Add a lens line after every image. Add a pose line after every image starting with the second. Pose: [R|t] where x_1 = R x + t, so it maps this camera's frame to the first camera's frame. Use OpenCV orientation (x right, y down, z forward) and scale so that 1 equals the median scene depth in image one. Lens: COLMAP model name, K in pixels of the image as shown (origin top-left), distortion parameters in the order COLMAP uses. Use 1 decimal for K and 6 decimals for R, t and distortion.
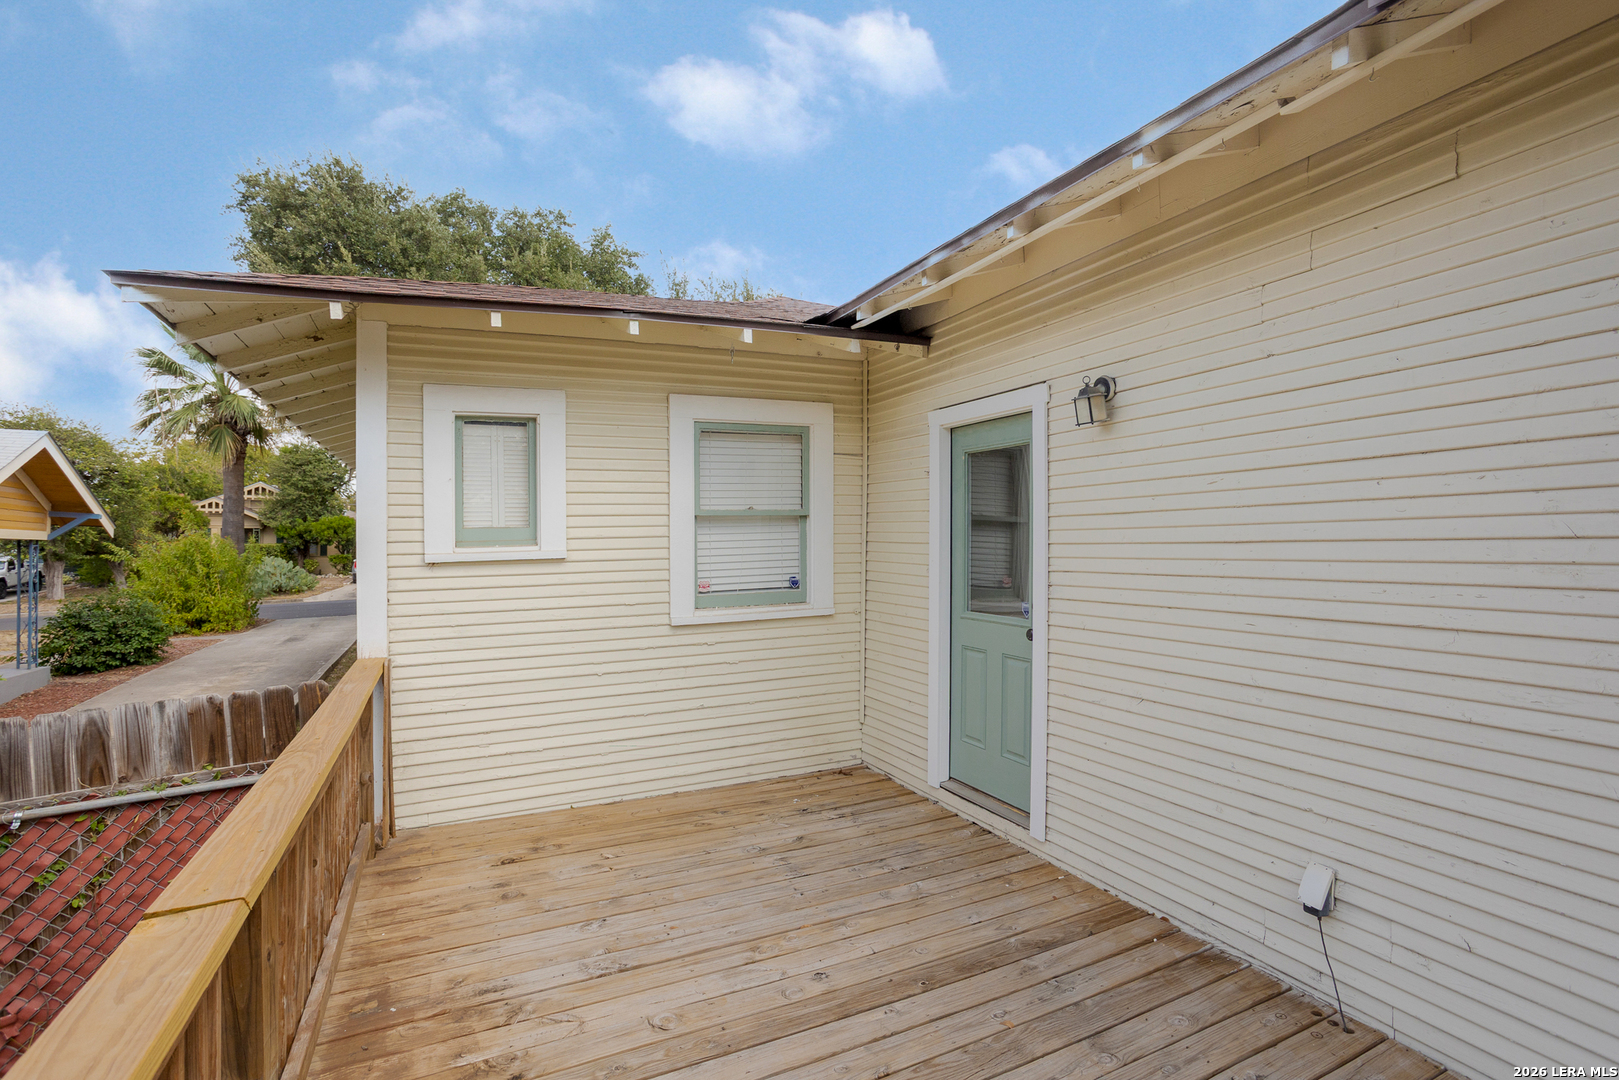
lens RADIAL K [[801.7, 0, 815.8], [0, 801.7, 541.1], [0, 0, 1]] dist [-0.011383, 0.004738]
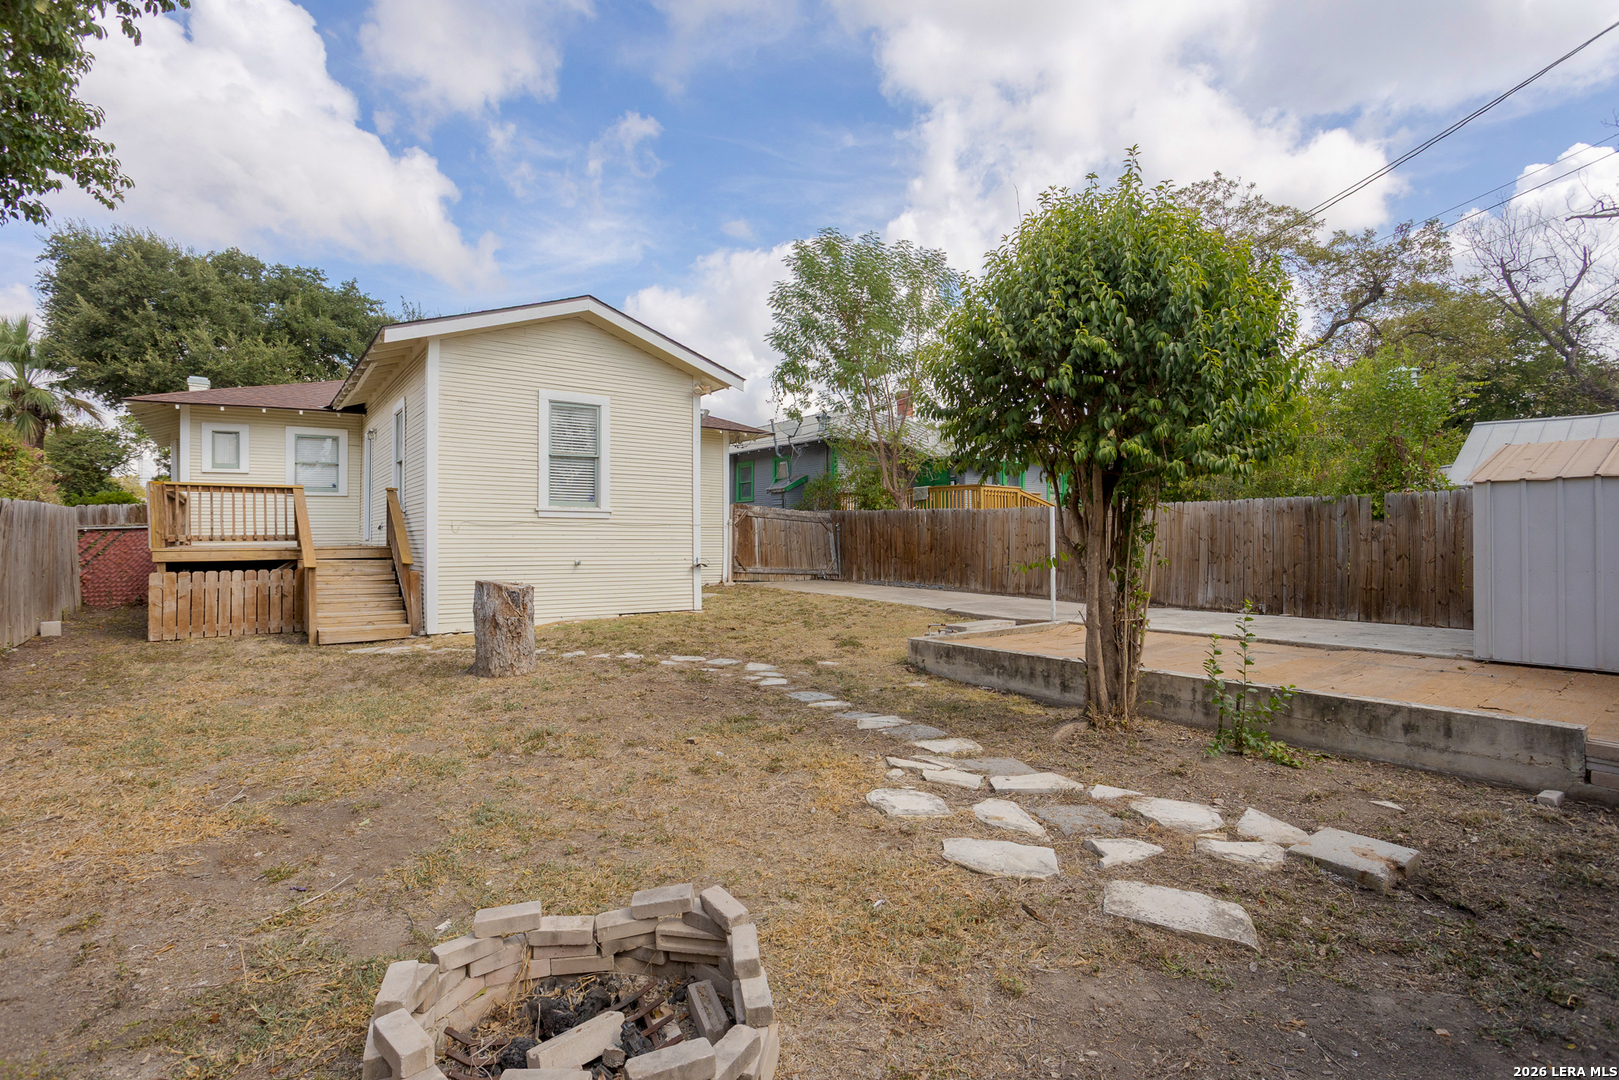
lens RADIAL K [[801.7, 0, 810.1], [0, 801.7, 532.9], [0, 0, 1]] dist [-0.011383, 0.004738]
pose [[0.981254, 0.010470, 0.192432, 2.013381], [-0.008861, 0.999918, -0.009222, 0.414619], [-0.192513, 0.007344, 0.981267, -4.059309]]
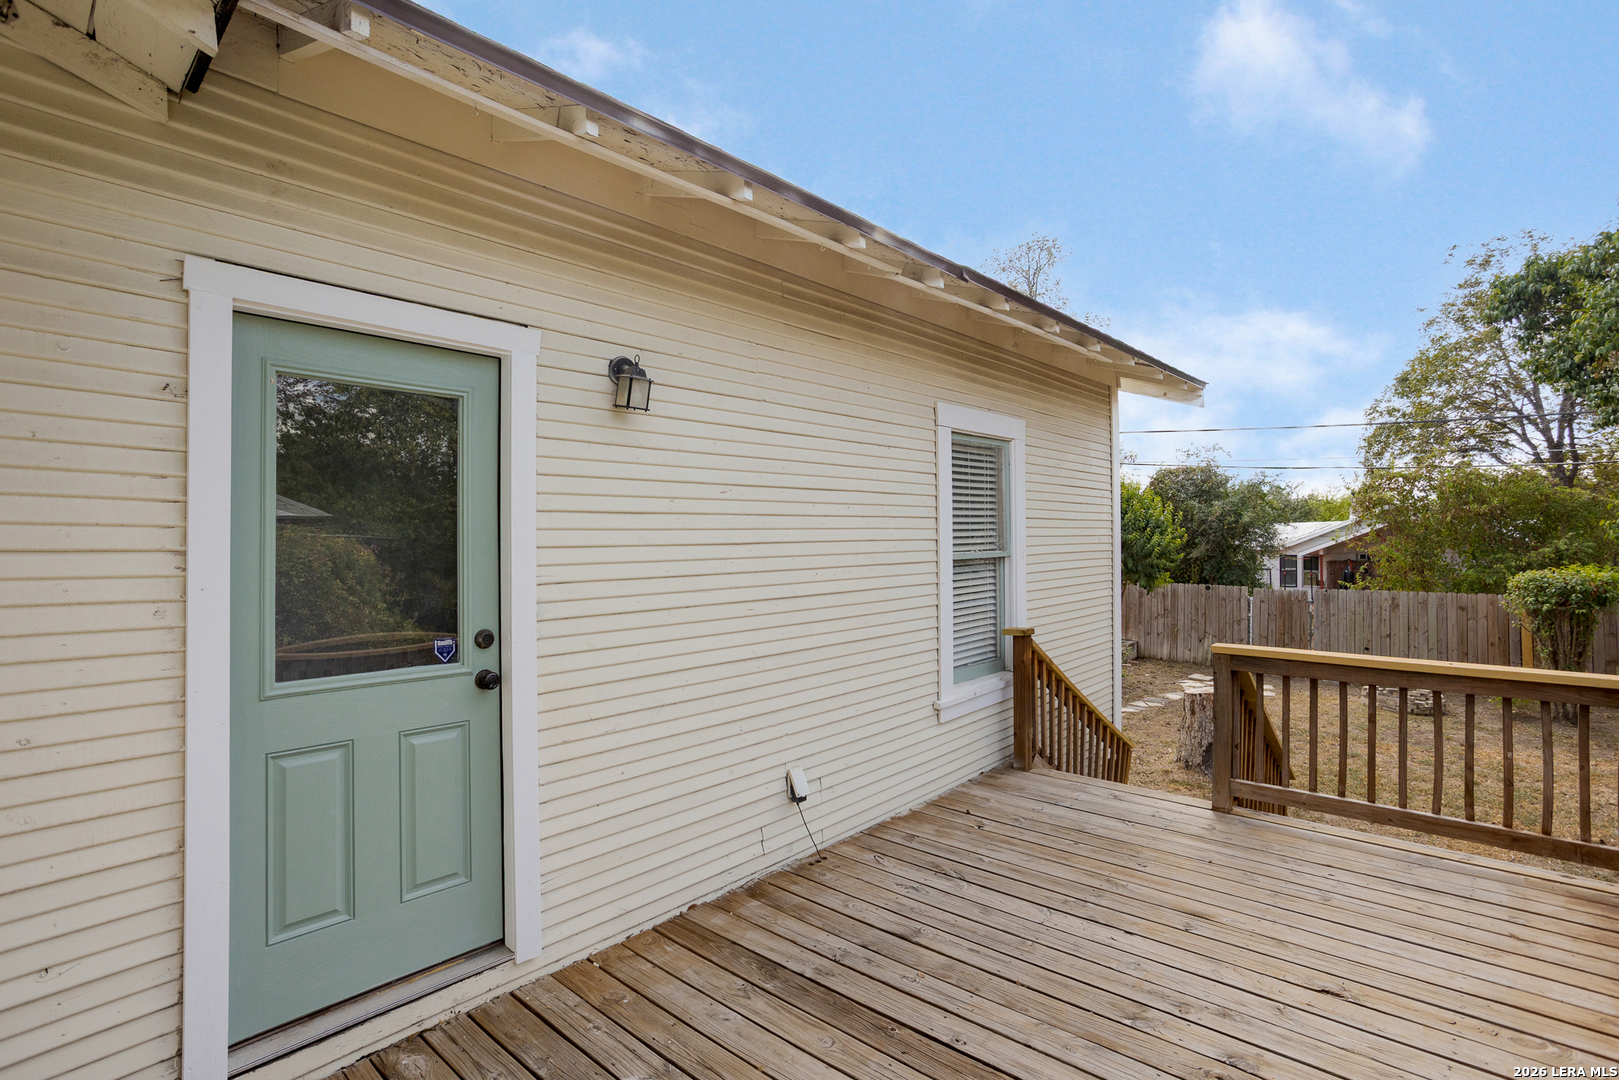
lens RADIAL K [[801.7, 0, 810.6], [0, 801.7, 543.9], [0, 0, 1]] dist [-0.011383, 0.004738]
pose [[-0.396667, 0.007205, 0.917934, -0.437296], [0.010825, 0.999936, -0.003170, 0.004067], [-0.917899, 0.008679, -0.396720, 0.948114]]
